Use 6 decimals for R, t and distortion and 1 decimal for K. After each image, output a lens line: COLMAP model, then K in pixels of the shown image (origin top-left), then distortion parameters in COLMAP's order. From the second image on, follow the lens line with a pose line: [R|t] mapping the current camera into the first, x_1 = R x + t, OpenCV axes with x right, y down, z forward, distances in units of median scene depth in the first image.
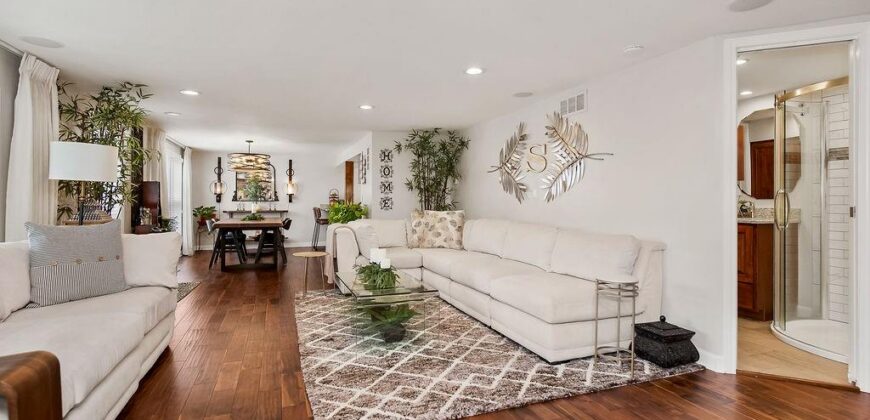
lens RADIAL K [[411.4, 0, 440.7], [0, 411.4, 204.9], [0, 0, 1]] dist [-0.009776, 0.000385]
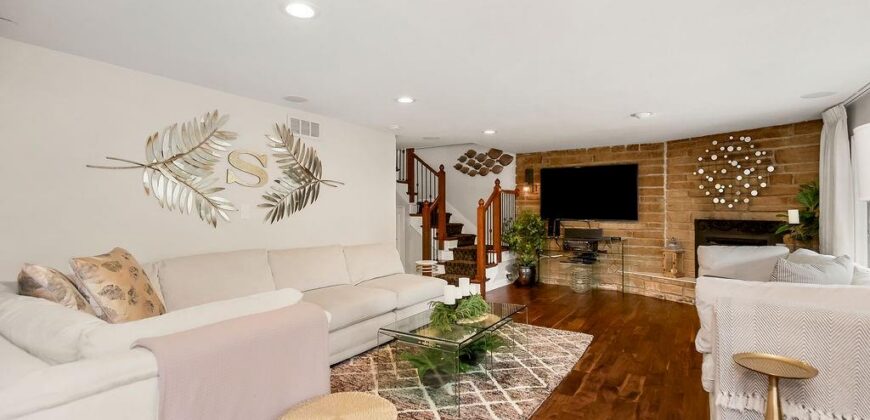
lens RADIAL K [[411.4, 0, 438.2], [0, 411.4, 209.8], [0, 0, 1]] dist [-0.009776, 0.000385]
pose [[-0.583514, -0.003407, 0.812096, -1.016426], [0.007554, 0.999925, 0.009622, -0.063509], [-0.812068, 0.011749, -0.583444, 1.897016]]
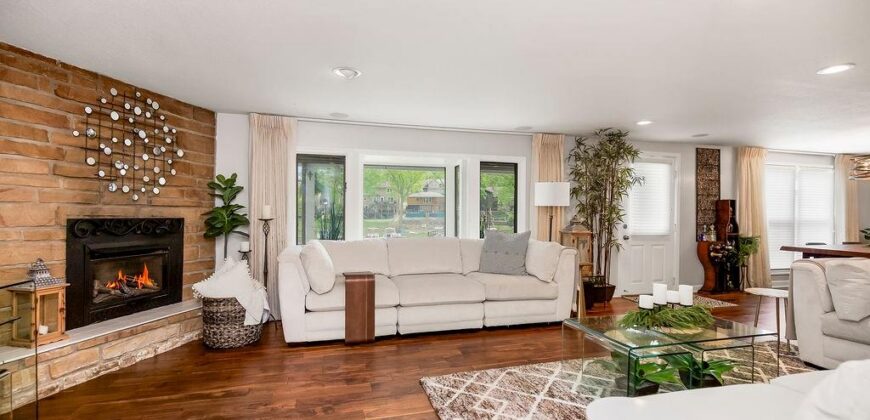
lens RADIAL K [[411.4, 0, 438.4], [0, 411.4, 213.5], [0, 0, 1]] dist [-0.009776, 0.000385]
pose [[-0.085938, -0.002199, -0.996298, 0.805821], [-0.018654, 0.999826, -0.000598, -0.021565], [0.996126, 0.018534, -0.085964, 0.780613]]
